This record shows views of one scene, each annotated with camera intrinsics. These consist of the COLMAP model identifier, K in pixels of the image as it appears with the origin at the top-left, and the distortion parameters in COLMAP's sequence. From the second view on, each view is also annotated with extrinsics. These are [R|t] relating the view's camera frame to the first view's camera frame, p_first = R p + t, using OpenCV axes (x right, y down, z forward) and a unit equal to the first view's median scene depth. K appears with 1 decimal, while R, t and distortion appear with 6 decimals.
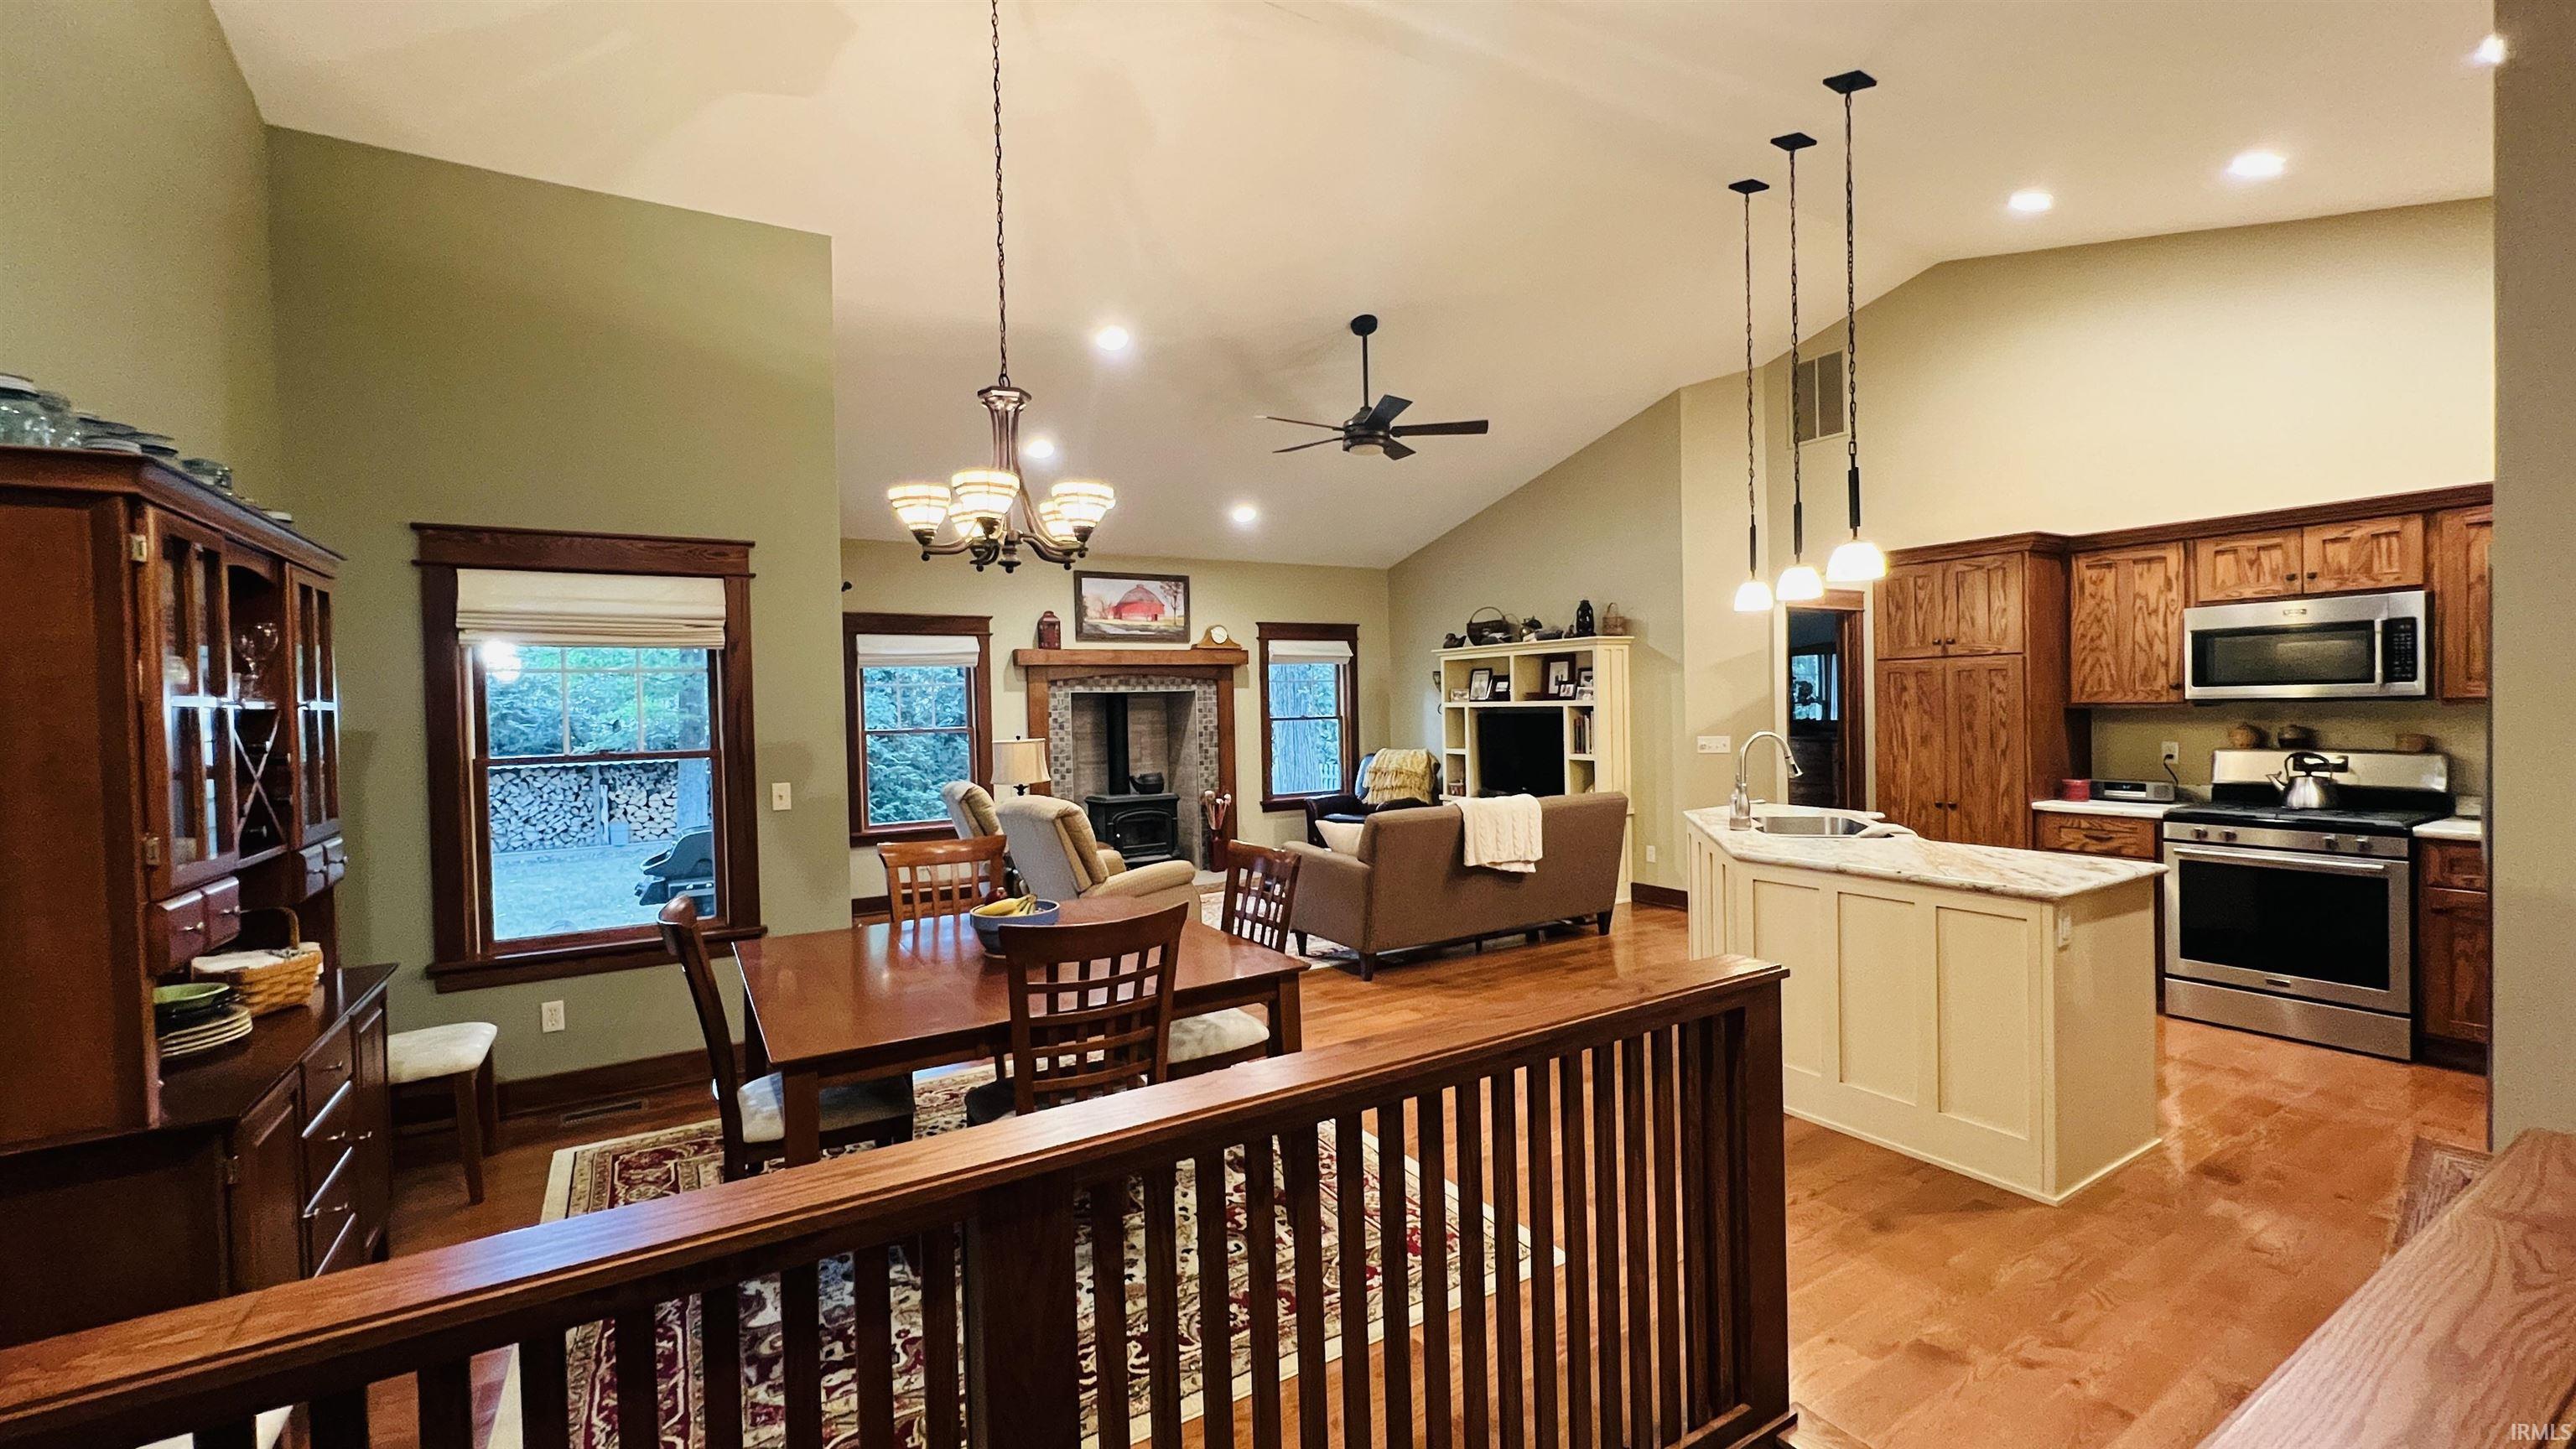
lens RADIAL K [[1031.6, 0, 1279.4], [0, 1031.6, 723.3], [0, 0, 1]] dist [-0.003723, 0.001156]
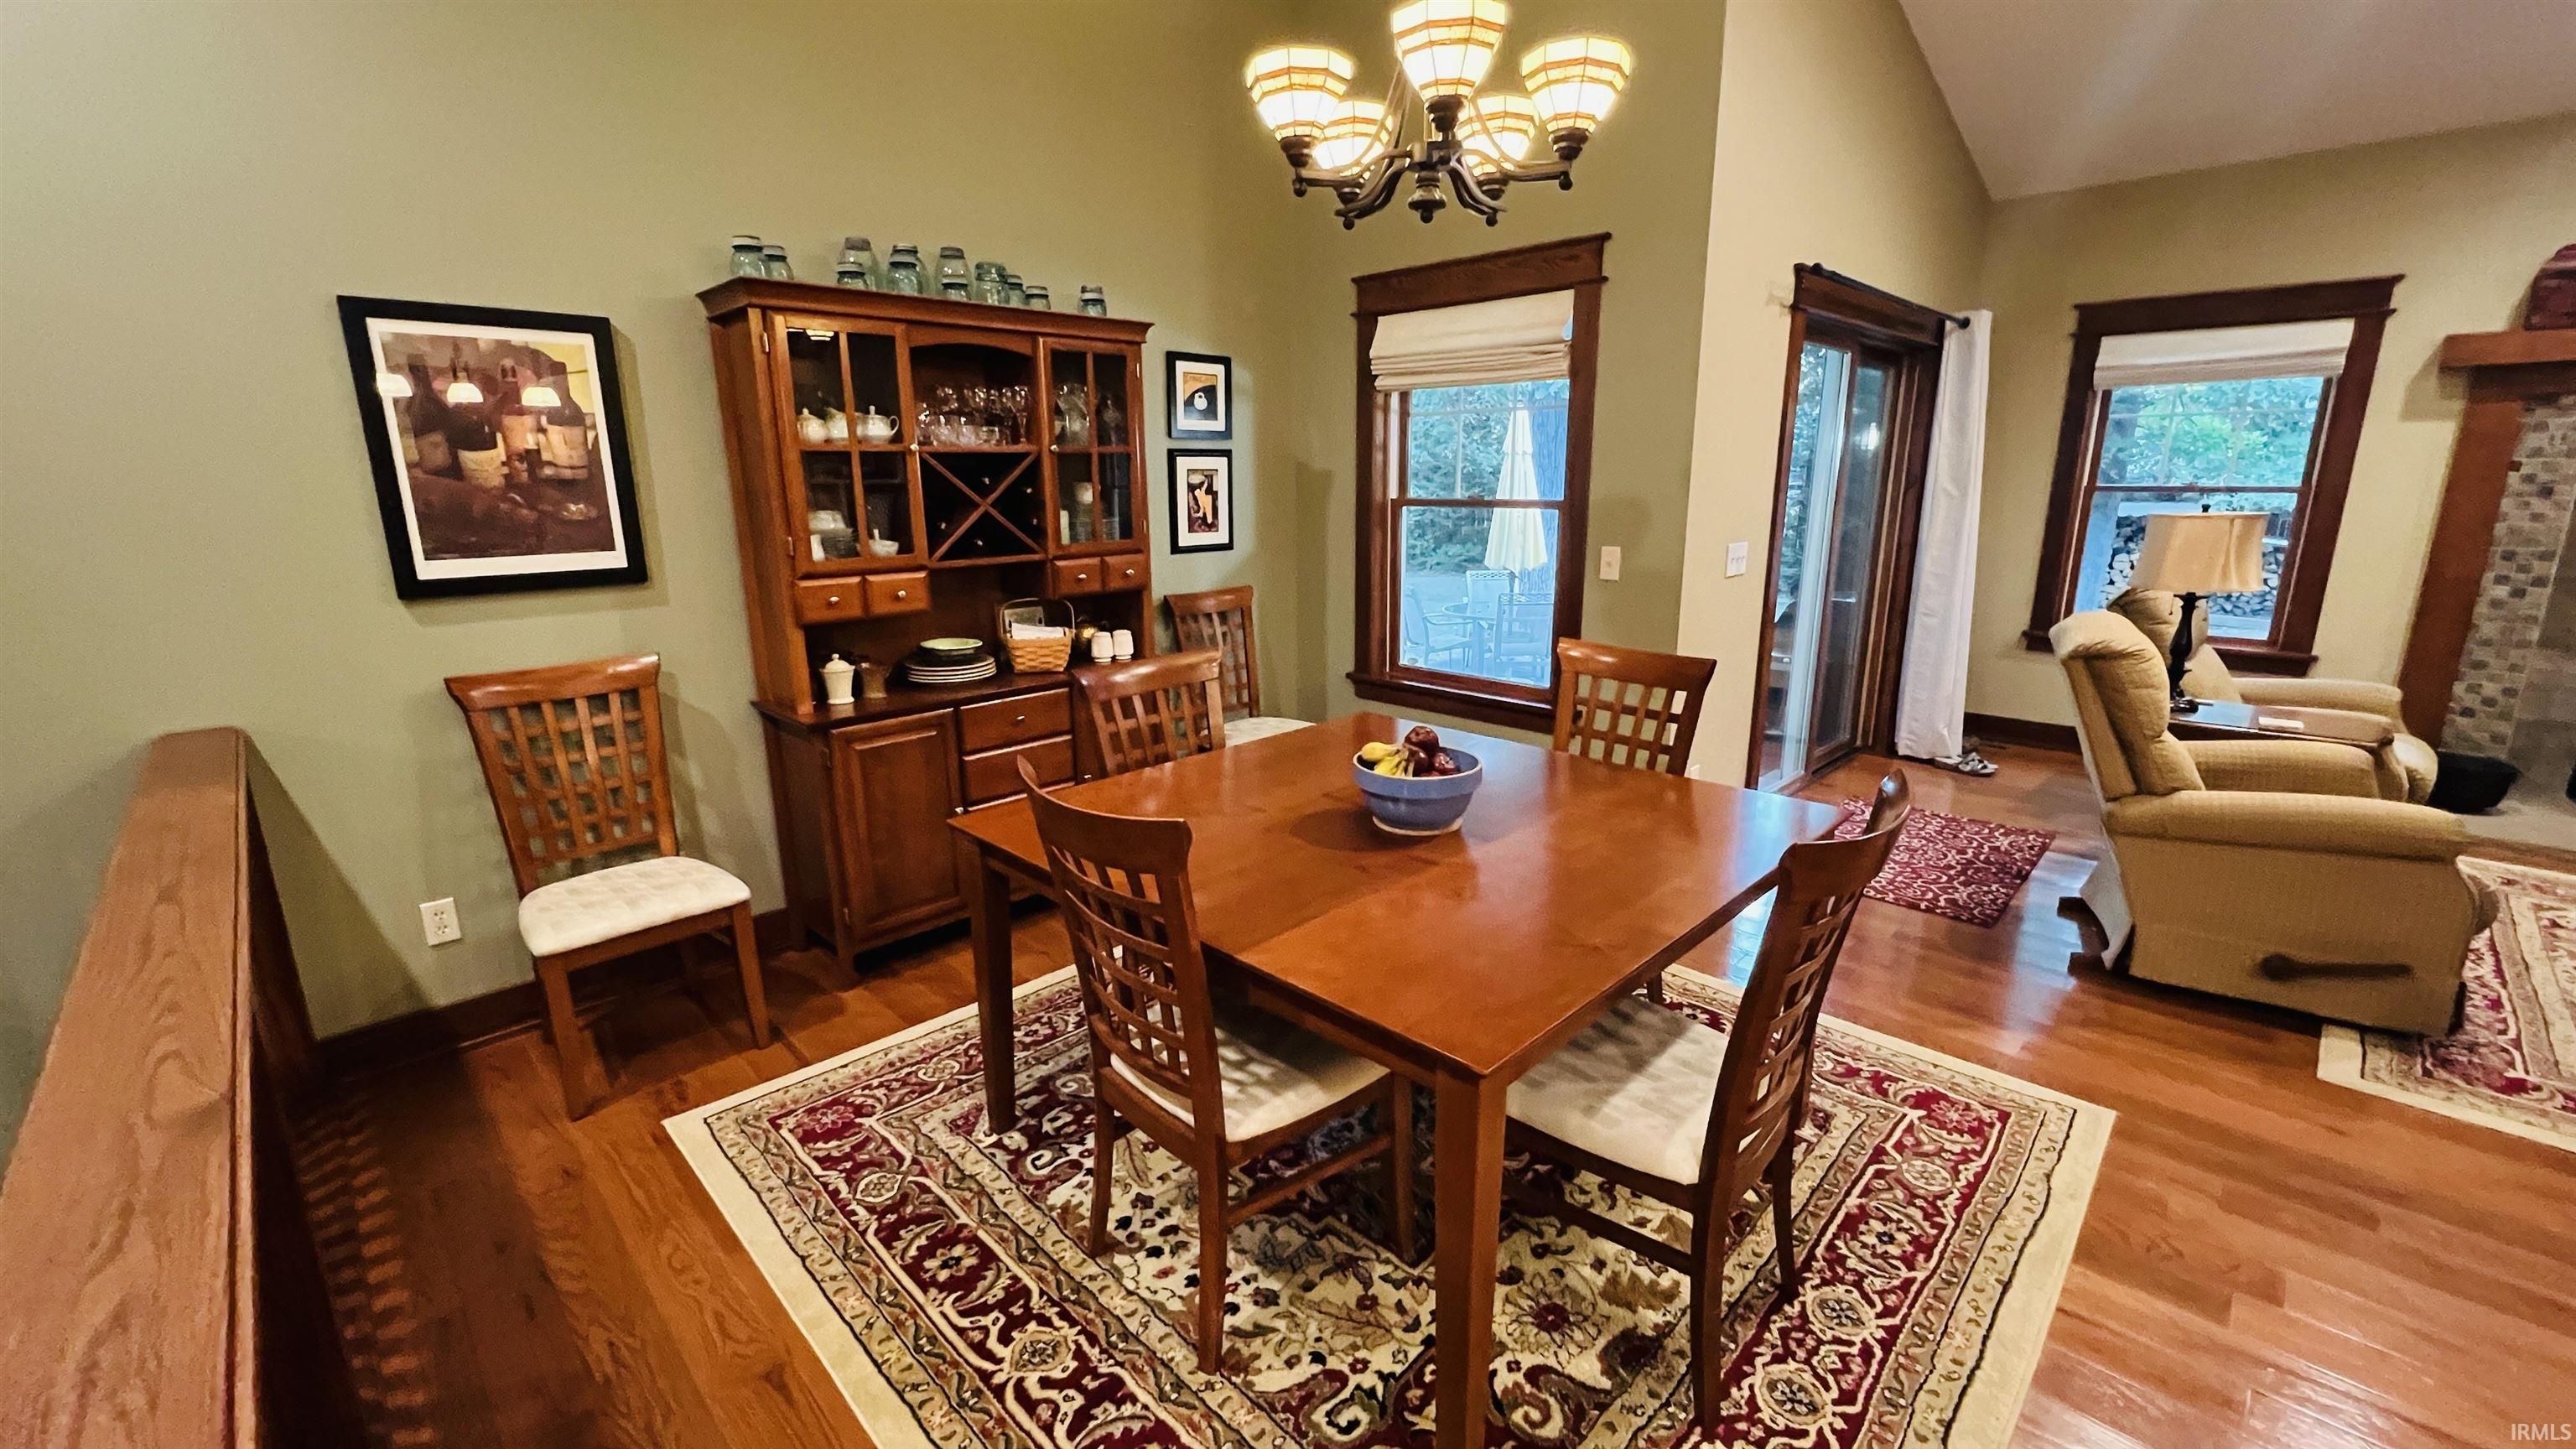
lens RADIAL K [[1031.6, 0, 1283.3], [0, 1031.6, 720.7], [0, 0, 1]] dist [-0.003723, 0.001156]
pose [[0.243027, 0.249156, -0.937475, 0.137308], [-0.015467, 0.967322, 0.253079, -0.006069], [0.969896, -0.047005, 0.238938, 0.295941]]
